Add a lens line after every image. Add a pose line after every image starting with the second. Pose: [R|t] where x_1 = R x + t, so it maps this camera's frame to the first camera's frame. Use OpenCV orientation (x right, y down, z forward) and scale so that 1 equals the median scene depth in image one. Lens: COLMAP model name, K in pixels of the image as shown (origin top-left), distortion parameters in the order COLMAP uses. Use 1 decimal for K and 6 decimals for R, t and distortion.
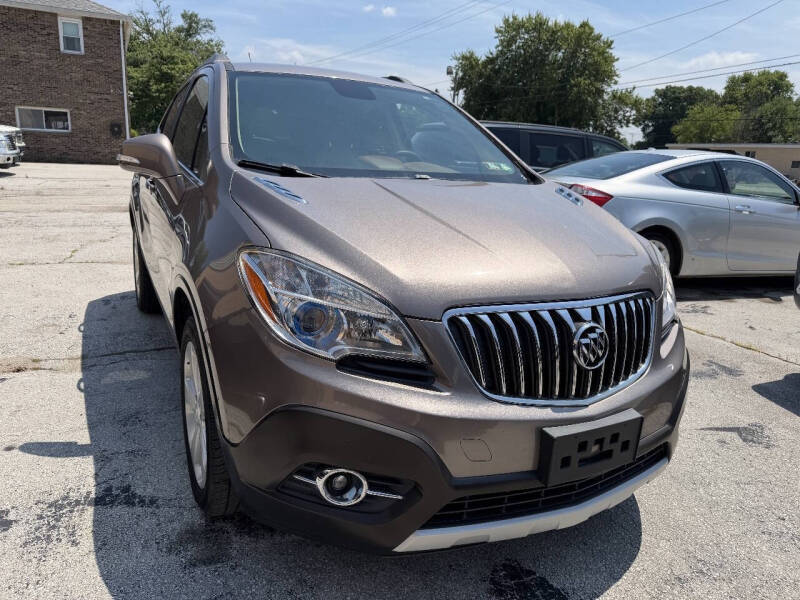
lens RADIAL K [[567.9, 0, 394.5], [0, 567.9, 309.0], [0, 0, 1]] dist [0.027020, -0.031845]
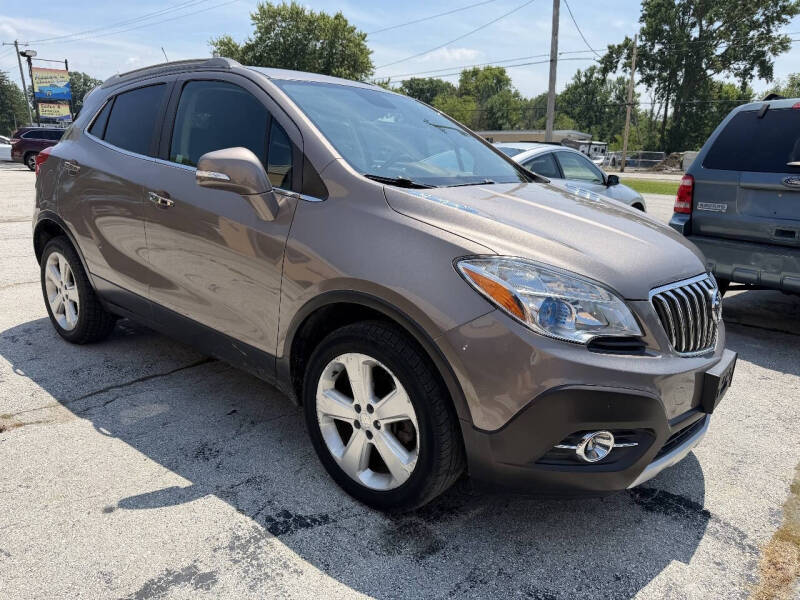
lens RADIAL K [[567.9, 0, 394.5], [0, 567.9, 309.0], [0, 0, 1]] dist [0.027020, -0.031845]
pose [[0.921906, -0.123675, 0.367142, -0.021275], [0.116543, 0.992313, 0.041626, -0.001857], [-0.369468, 0.004413, 0.929233, 0.000696]]
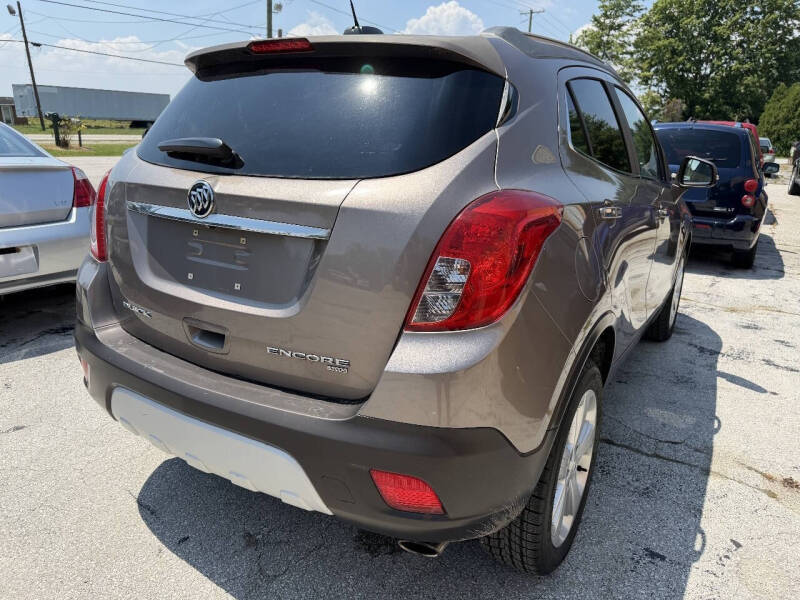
lens RADIAL K [[574.2, 0, 395.5], [0, 574.2, 306.6], [0, 0, 1]] dist [0.004278, -0.006130]
pose [[-0.514078, -0.302472, 0.802643, -0.048280], [0.185417, 0.874448, 0.448287, -0.028146], [-0.837463, 0.379278, -0.393451, 0.085972]]
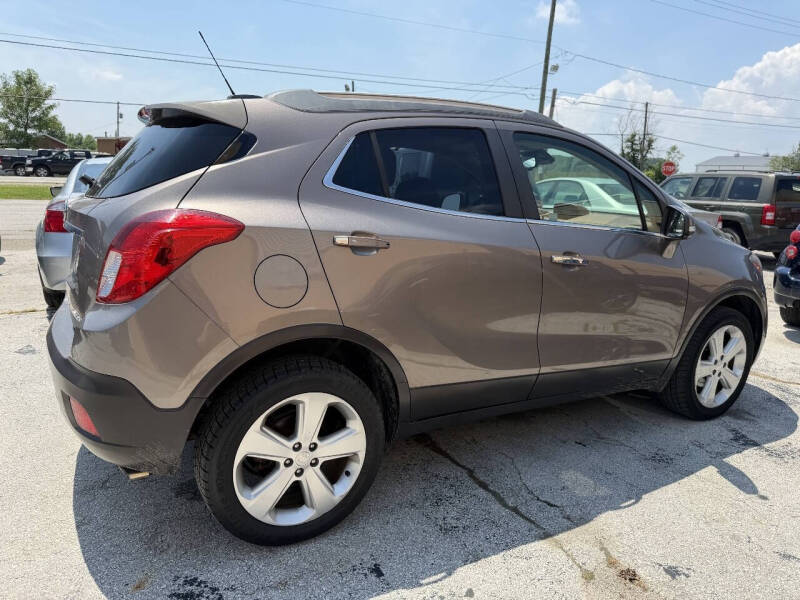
lens RADIAL K [[567.9, 0, 394.5], [0, 567.9, 309.0], [0, 0, 1]] dist [0.027020, -0.031845]
pose [[-0.046077, -0.267465, 0.962465, -0.061966], [0.233763, 0.933849, 0.270704, -0.021700], [-0.971201, 0.237462, 0.019494, 0.061054]]
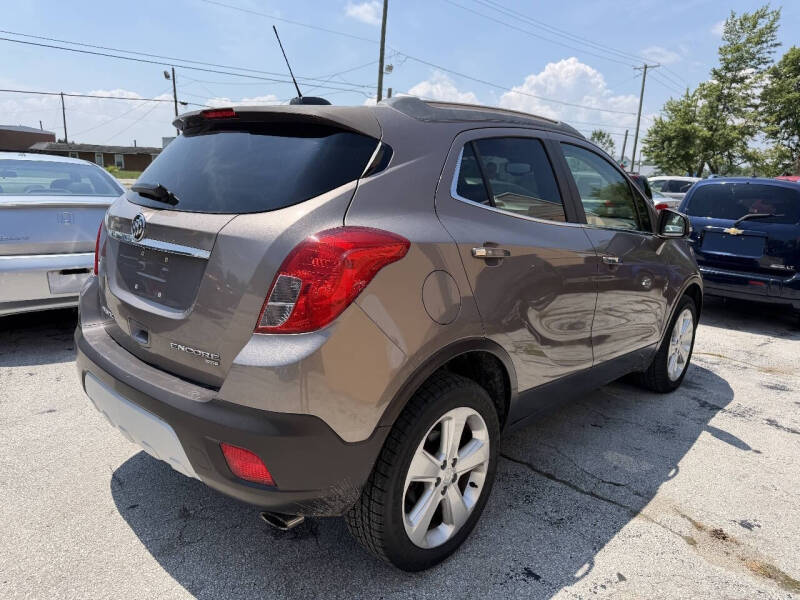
lens RADIAL K [[572.7, 0, 393.9], [0, 572.7, 301.2], [0, 0, 1]] dist [0.004786, -0.006811]
pose [[-0.339046, -0.251610, 0.906499, -0.058105], [0.201298, 0.921852, 0.331161, -0.026640], [-0.918981, 0.294756, -0.261902, 0.077979]]
